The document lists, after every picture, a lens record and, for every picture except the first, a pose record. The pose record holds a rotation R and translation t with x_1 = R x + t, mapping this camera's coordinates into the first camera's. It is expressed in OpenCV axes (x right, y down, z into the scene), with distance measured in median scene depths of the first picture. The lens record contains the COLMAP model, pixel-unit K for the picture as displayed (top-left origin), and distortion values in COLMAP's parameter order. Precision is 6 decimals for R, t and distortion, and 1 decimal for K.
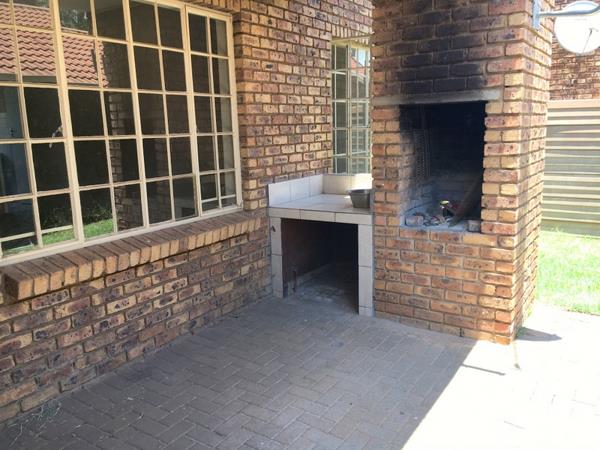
lens RADIAL K [[512.8, 0, 299.7], [0, 512.8, 223.9], [0, 0, 1]] dist [0.067614, -0.093712]
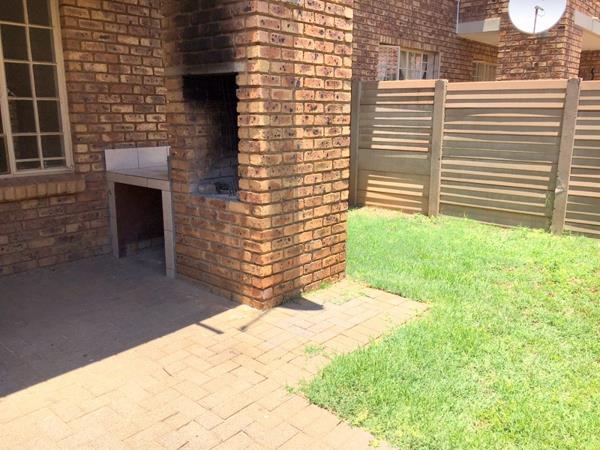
lens RADIAL K [[512.8, 0, 299.3], [0, 512.8, 226.6], [0, 0, 1]] dist [0.067614, -0.093712]
pose [[0.989842, 0.060867, -0.128481, 0.525524], [-0.056279, 0.997651, 0.039048, 0.018047], [0.130556, -0.031420, 0.990943, -0.012513]]
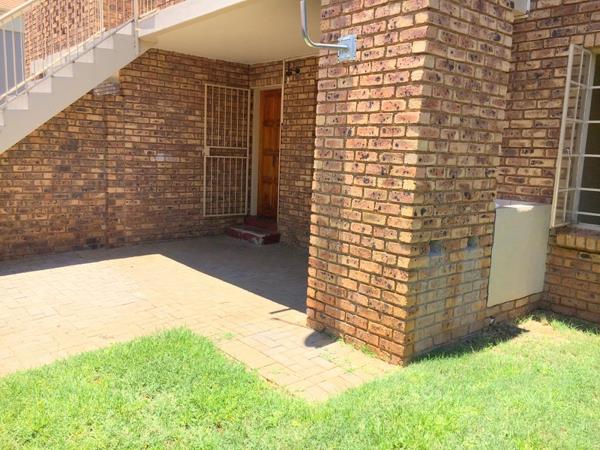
lens RADIAL K [[512.8, 0, 293.4], [0, 512.8, 222.2], [0, 0, 1]] dist [0.067614, -0.093712]
pose [[-0.299601, 0.150486, -0.942122, 1.329341], [-0.208438, 0.953303, 0.218557, -0.222826], [0.931017, 0.261854, -0.254243, 1.066618]]
